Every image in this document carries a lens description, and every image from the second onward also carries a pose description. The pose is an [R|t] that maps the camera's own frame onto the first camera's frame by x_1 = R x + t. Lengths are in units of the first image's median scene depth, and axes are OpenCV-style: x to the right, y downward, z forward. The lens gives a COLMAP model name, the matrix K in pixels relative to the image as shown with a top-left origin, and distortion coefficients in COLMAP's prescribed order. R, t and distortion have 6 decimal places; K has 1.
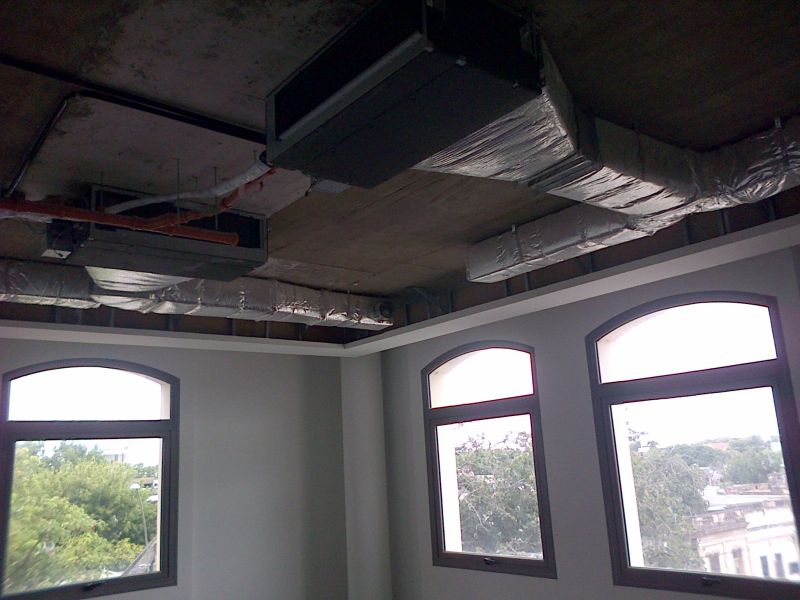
lens RADIAL K [[718.9, 0, 400.0], [0, 718.9, 300.0], [0, 0, 1]] dist [-0.006520, 0.005257]
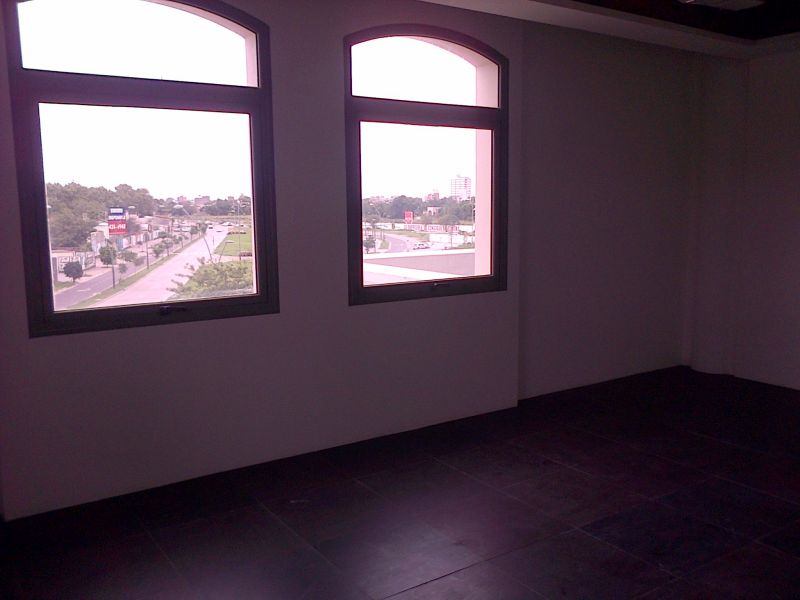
lens RADIAL K [[789.0, 0, 400.0], [0, 789.0, 300.0], [0, 0, 1]] dist [-0.055263, 0.001120]
pose [[0.014881, -0.105411, 0.994317, -0.797138], [-0.244106, 0.963955, 0.105846, 0.269432], [-0.969634, -0.244294, -0.011387, 0.982504]]
